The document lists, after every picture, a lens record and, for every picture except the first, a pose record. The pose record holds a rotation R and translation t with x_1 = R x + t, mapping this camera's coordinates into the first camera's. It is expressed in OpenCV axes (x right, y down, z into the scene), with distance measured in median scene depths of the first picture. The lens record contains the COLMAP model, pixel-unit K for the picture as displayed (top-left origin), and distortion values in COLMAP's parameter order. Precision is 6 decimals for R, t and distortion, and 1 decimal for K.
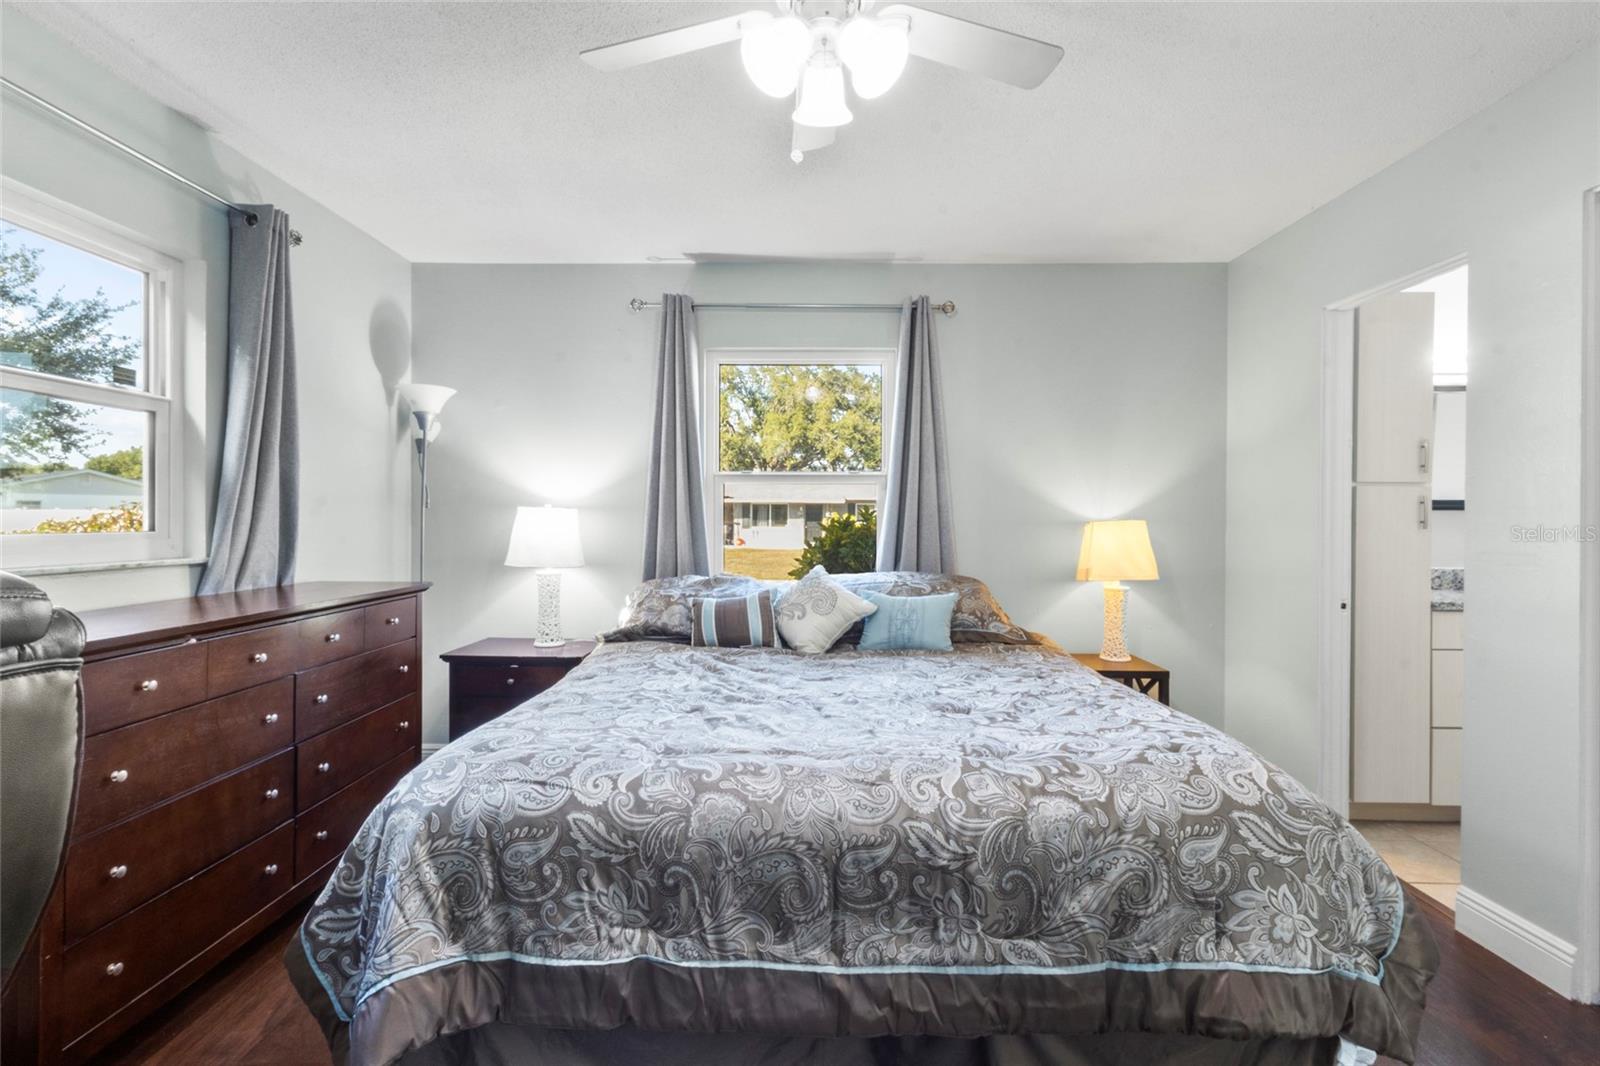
lens RADIAL K [[733.6, 0, 799.4], [0, 733.6, 522.9], [0, 0, 1]] dist [0.002610, 0.001020]
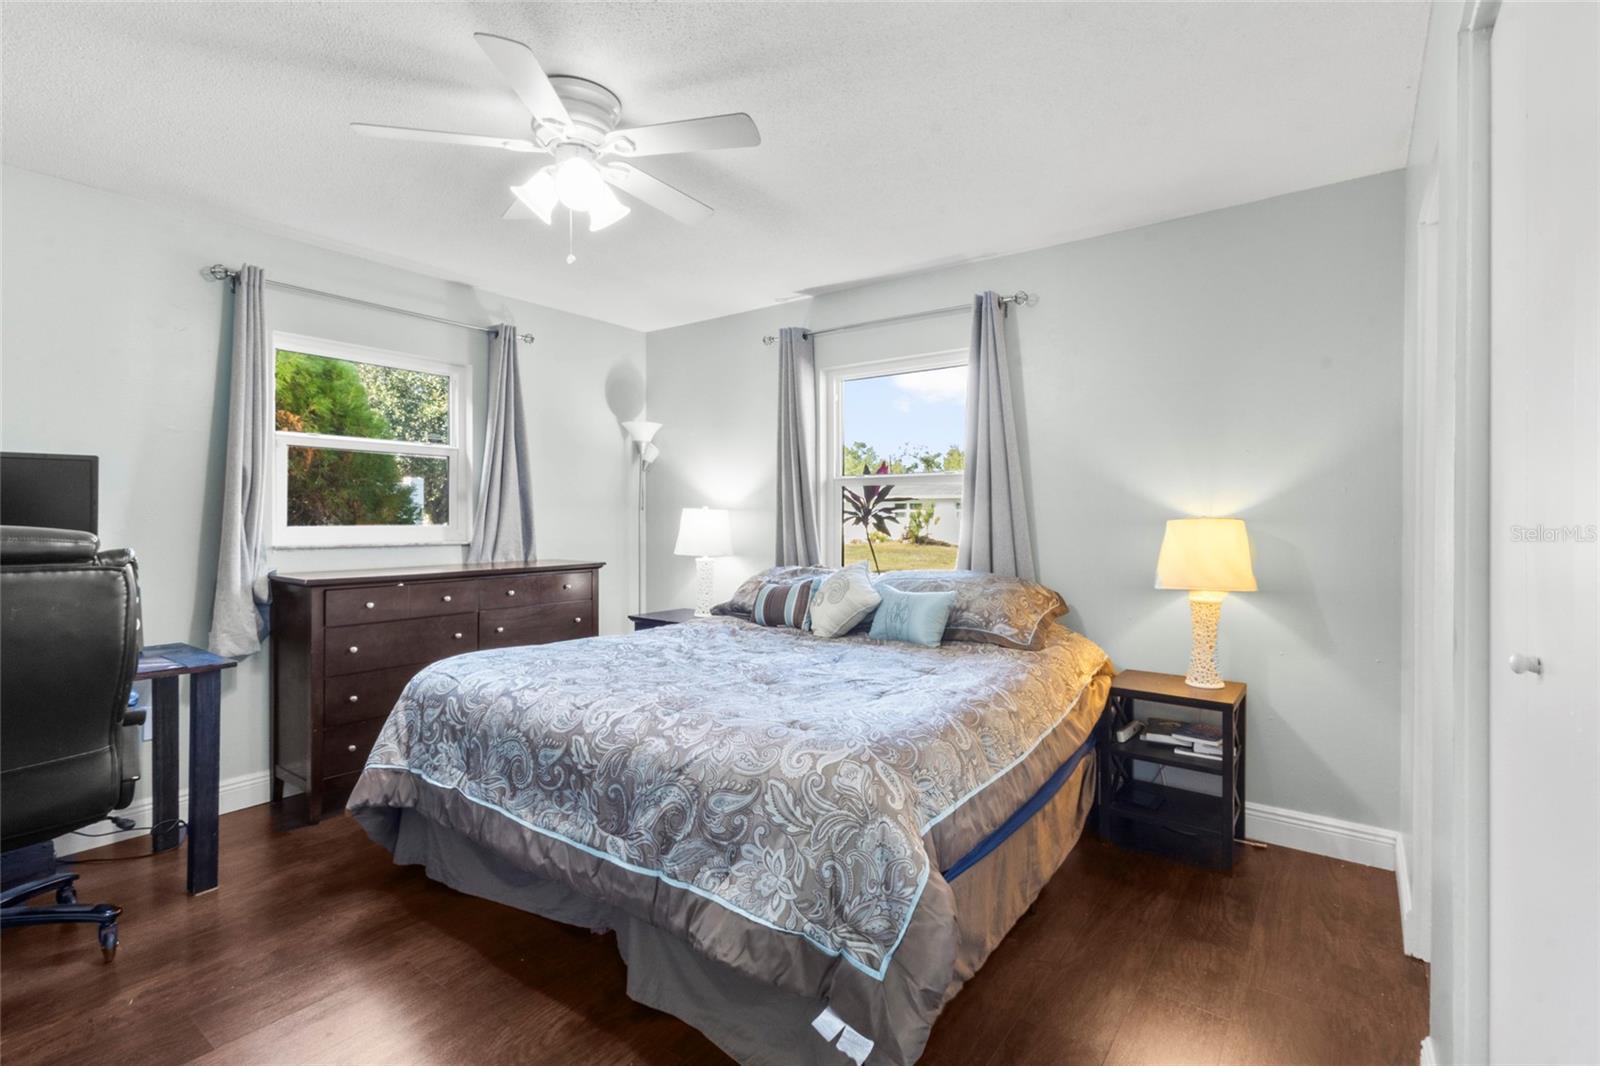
lens RADIAL K [[737.4, 0, 803.1], [0, 737.4, 517.3], [0, 0, 1]] dist [-0.004081, -0.000256]
pose [[0.812989, -0.001327, -0.582277, 1.319045], [-0.002445, 0.999981, -0.005693, 0.001994], [0.582273, 0.006051, 0.812971, 0.118688]]
